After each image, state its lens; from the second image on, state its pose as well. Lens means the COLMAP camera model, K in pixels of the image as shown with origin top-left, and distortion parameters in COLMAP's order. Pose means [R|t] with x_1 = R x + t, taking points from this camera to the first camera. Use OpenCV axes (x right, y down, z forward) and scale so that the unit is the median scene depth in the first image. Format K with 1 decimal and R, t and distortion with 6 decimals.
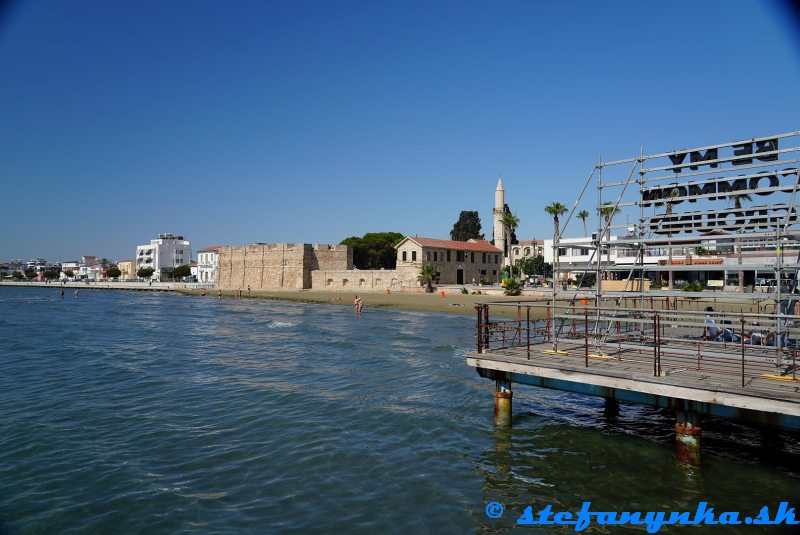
lens RADIAL K [[537.8, 0, 405.6], [0, 537.8, 268.7], [0, 0, 1]] dist [0.004432, -0.000152]
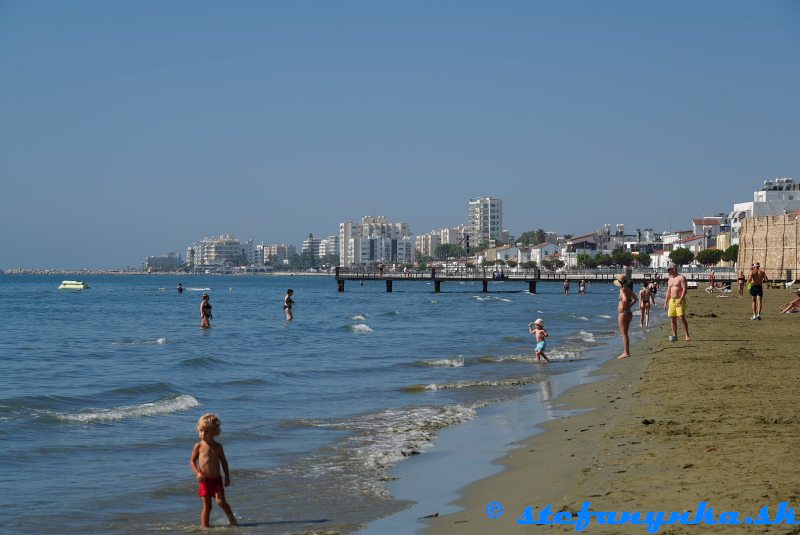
lens RADIAL K [[2413.0, 0, 400.0], [0, 2413.0, 267.5], [0, 0, 1]] dist [-0.027812, 0.112938]
pose [[0.709694, -0.003215, -0.704503, 1.621156], [0.015044, 0.999831, 0.010593, -0.018956], [0.704349, -0.018117, 0.709622, -1.564289]]
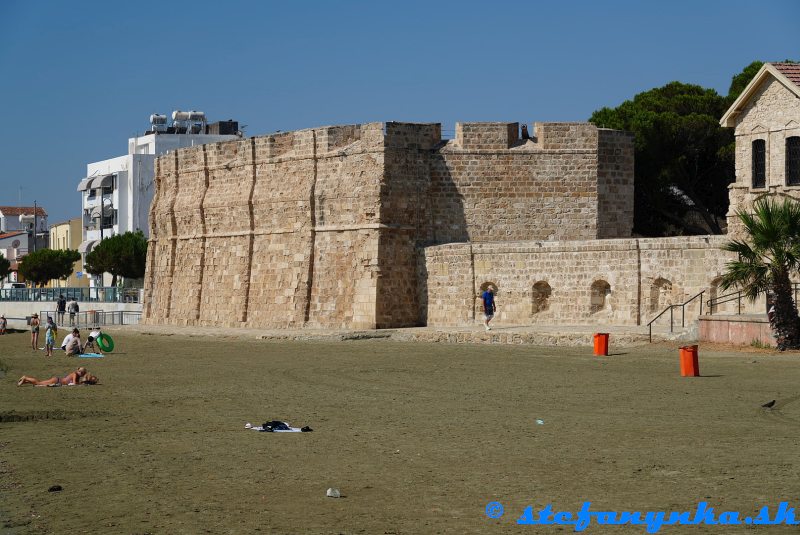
lens RADIAL K [[2183.5, 0, 400.0], [0, 2183.5, 267.5], [0, 0, 1]] dist [-0.014036, 0.338928]
pose [[0.890646, -0.012393, -0.454528, 0.221721], [0.017595, 0.999819, 0.007215, 0.006234], [0.454356, -0.014423, 0.890703, 0.202452]]
